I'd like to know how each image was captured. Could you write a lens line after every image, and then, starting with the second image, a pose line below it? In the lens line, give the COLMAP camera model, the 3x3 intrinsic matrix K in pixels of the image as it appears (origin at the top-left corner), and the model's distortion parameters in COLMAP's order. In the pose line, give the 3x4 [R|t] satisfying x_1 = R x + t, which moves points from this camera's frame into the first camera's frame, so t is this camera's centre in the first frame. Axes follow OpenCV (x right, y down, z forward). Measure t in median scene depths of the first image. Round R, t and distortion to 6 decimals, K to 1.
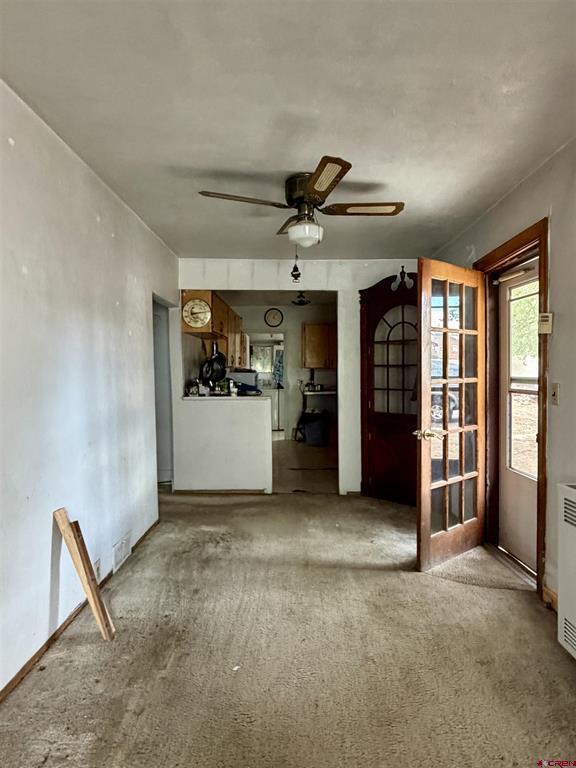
lens RADIAL K [[462.0, 0, 288.0], [0, 462.0, 384.0], [0, 0, 1]] dist [-0.012240, -0.000265]
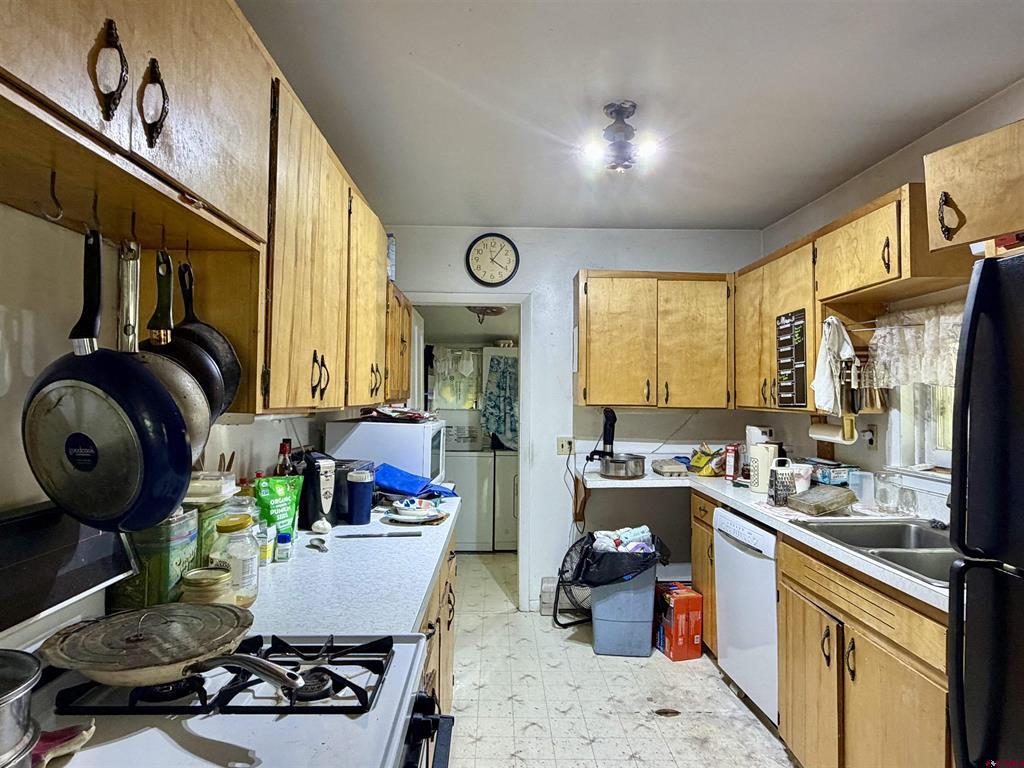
lens RADIAL K [[616.0, 0, 512.0], [0, 616.0, 384.0], [0, 0, 1]] dist [-0.012240, -0.000265]
pose [[0.999181, 0.009717, 0.039285, -0.026811], [-0.007561, 0.998476, -0.054658, -0.019033], [-0.039756, 0.054317, 0.997732, 0.435930]]
